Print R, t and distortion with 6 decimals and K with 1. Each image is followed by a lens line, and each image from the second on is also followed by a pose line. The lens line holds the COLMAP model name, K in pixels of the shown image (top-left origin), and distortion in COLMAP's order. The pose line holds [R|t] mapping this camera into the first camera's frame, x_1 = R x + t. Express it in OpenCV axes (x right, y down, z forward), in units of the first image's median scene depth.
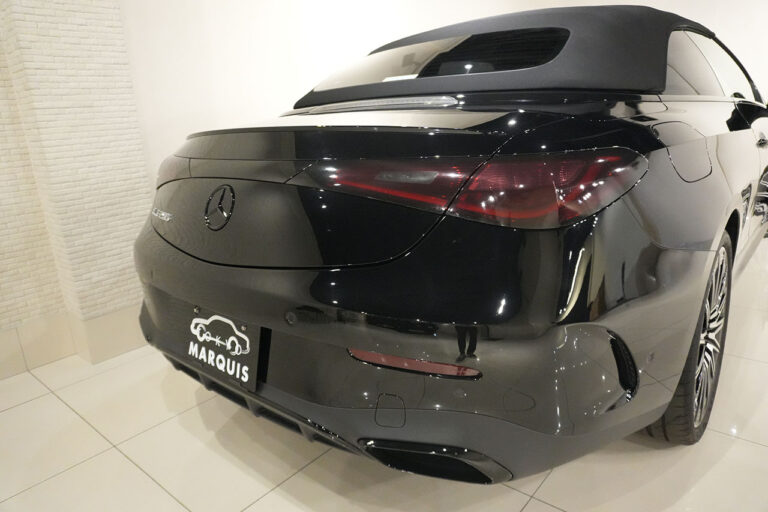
lens RADIAL K [[515.8, 0, 384.0], [0, 515.8, 256.0], [0, 0, 1]] dist [-0.057452, 0.041984]
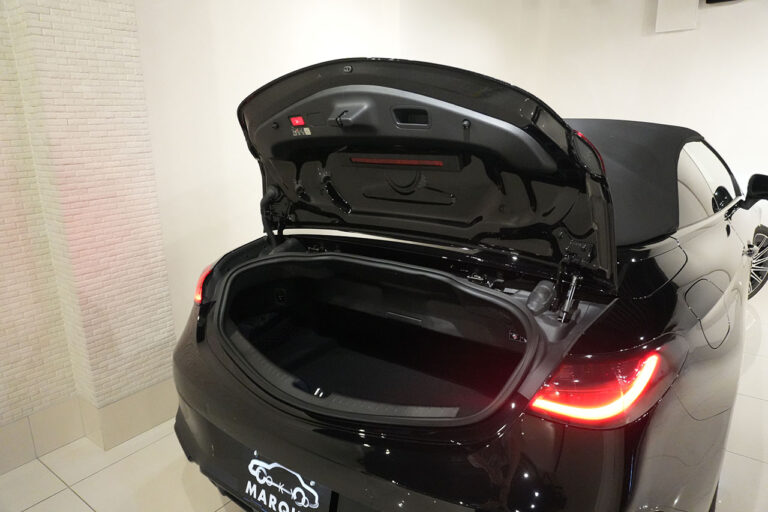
lens RADIAL K [[515.8, 0, 384.0], [0, 515.8, 256.0], [0, 0, 1]] dist [-0.057452, 0.041984]
pose [[0.997169, 0.023531, 0.071422, -0.190318], [-0.022367, 0.999604, -0.017059, -0.279832], [-0.071795, 0.015413, 0.997300, -0.057093]]
